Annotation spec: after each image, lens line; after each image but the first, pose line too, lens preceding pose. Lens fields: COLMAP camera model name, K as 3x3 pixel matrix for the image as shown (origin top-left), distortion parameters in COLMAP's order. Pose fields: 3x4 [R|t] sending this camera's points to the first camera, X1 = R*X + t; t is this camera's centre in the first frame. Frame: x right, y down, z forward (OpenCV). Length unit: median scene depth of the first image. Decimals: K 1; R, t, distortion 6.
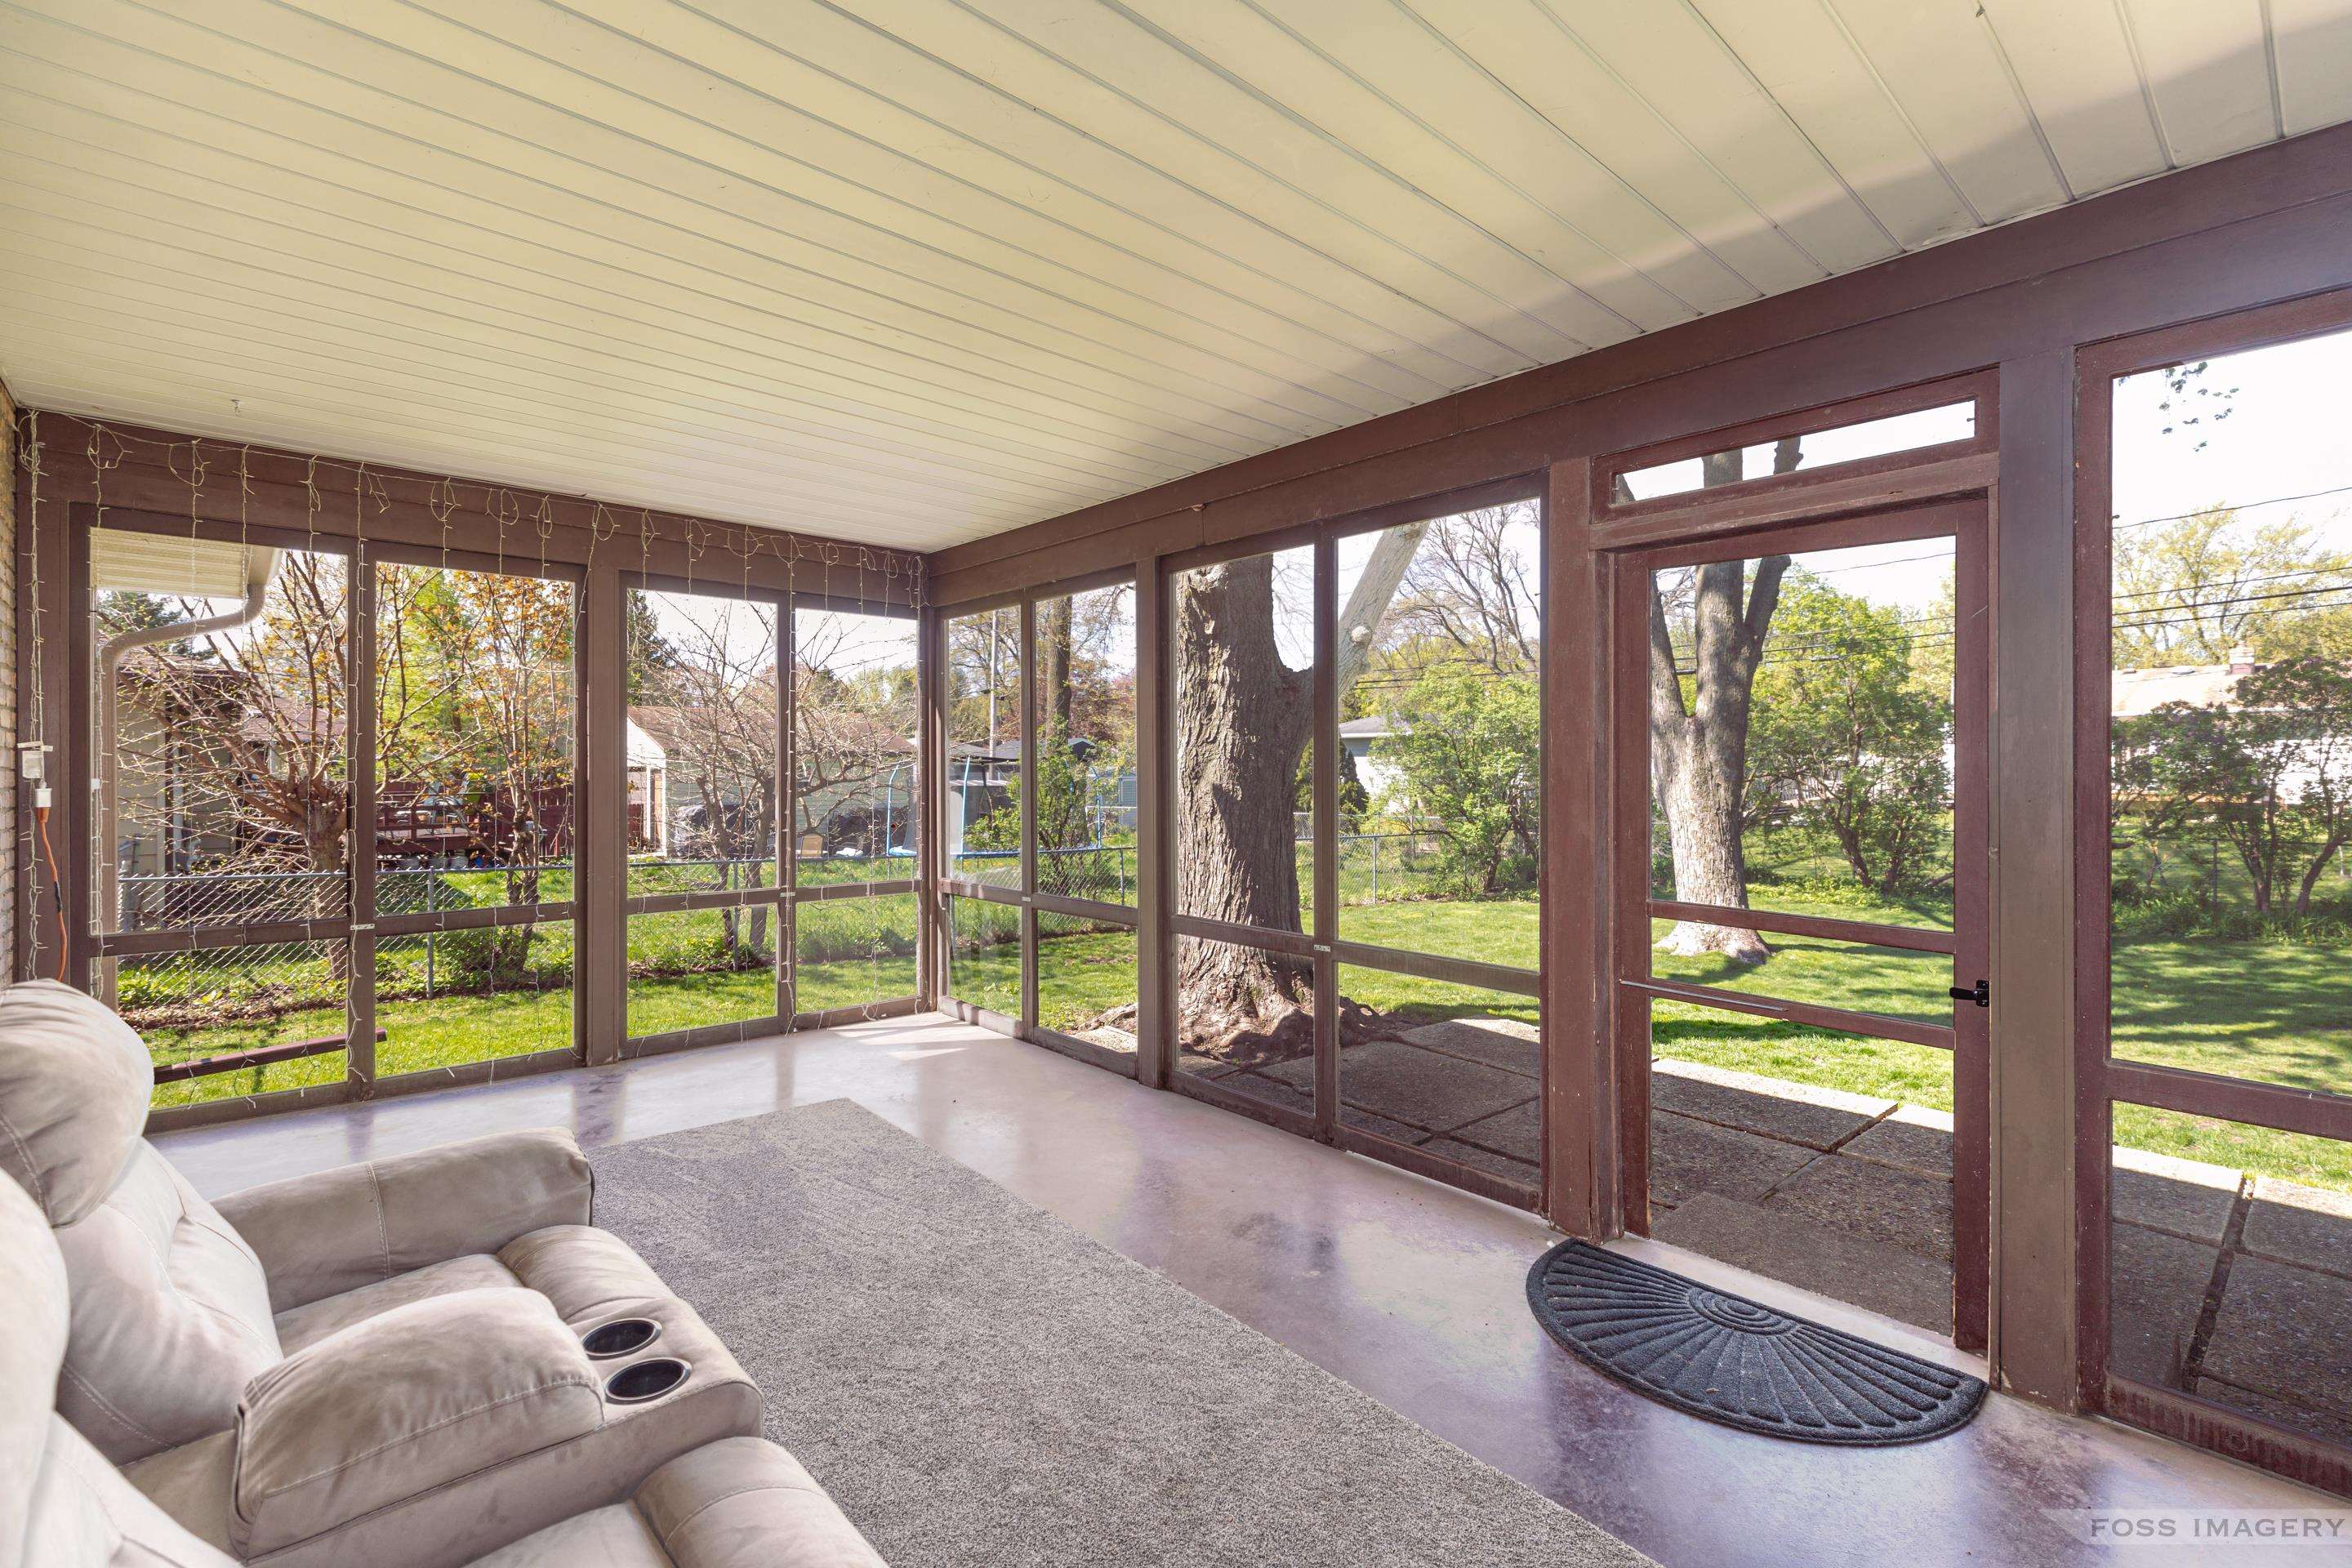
lens RADIAL K [[1049.1, 0, 1176.7], [0, 1049.1, 760.3], [0, 0, 1]] dist [-0.001658, -0.000039]
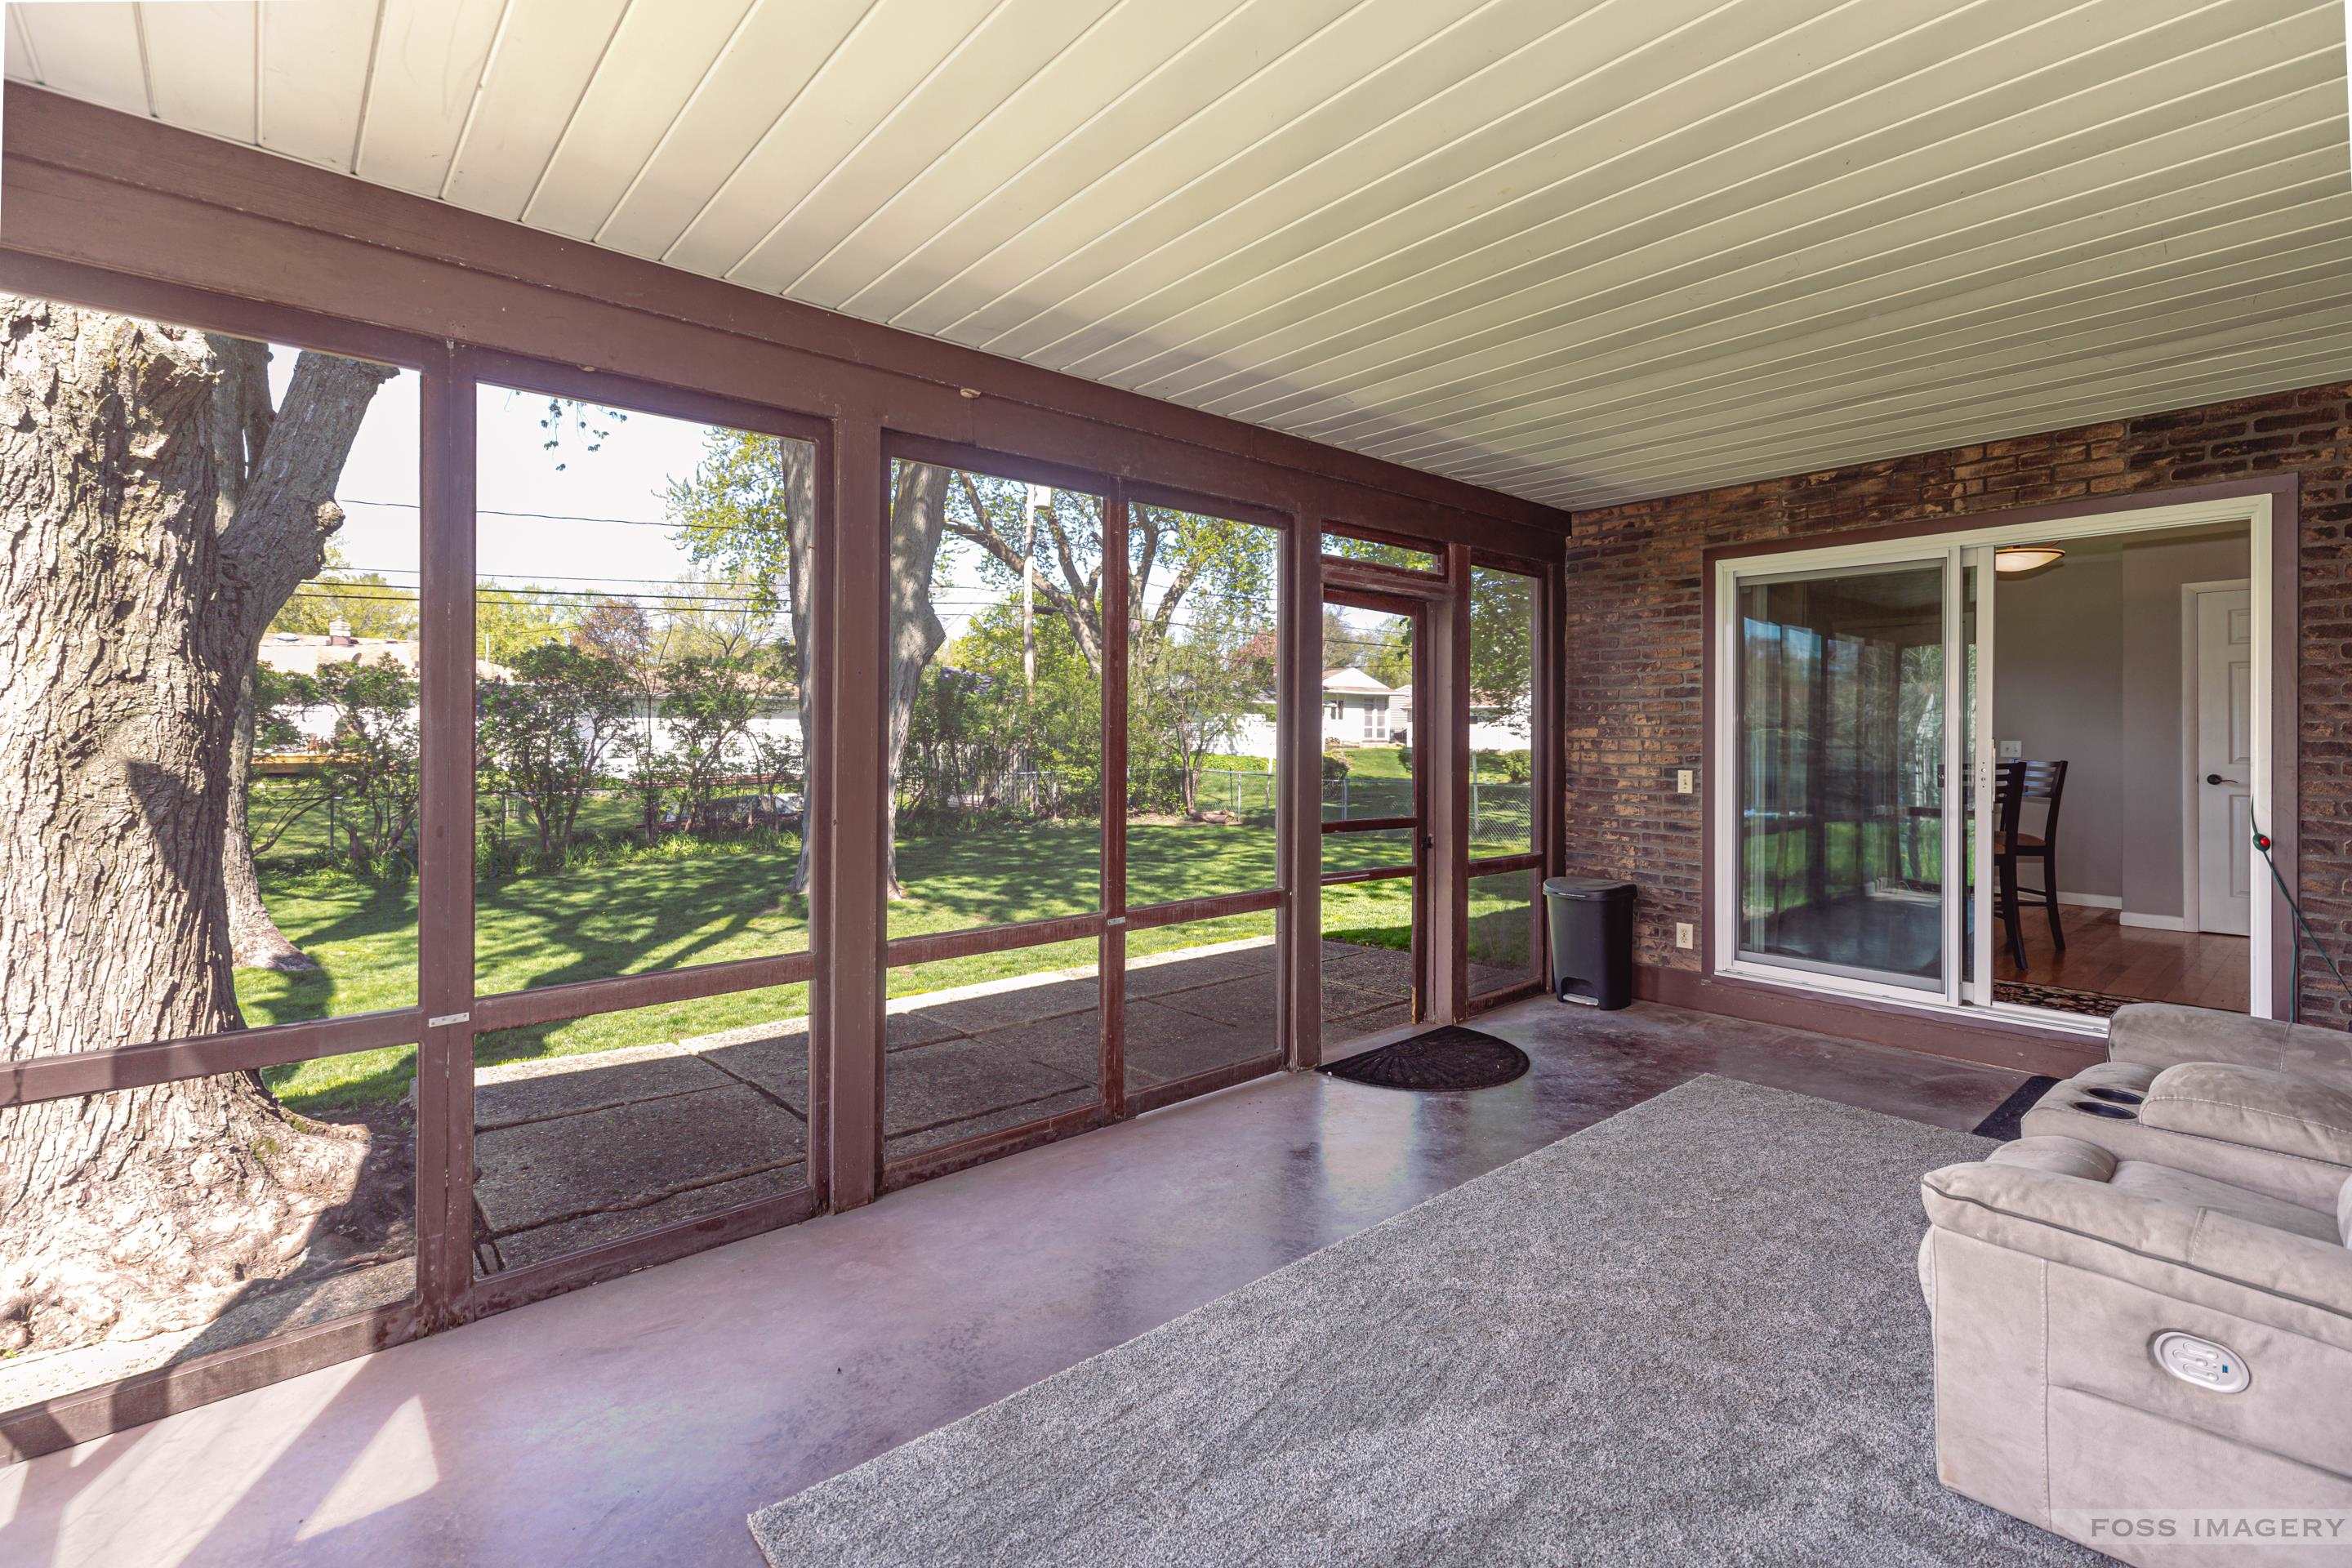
lens RADIAL K [[1055.4, 0, 1178.7], [0, 1055.4, 731.3], [0, 0, 1]] dist [-0.000810, -0.000079]
pose [[0.004962, 0.001304, 0.999987, -0.455153], [-0.009533, 0.999954, -0.001256, 0.002513], [-0.999942, -0.009527, 0.004974, 0.515125]]
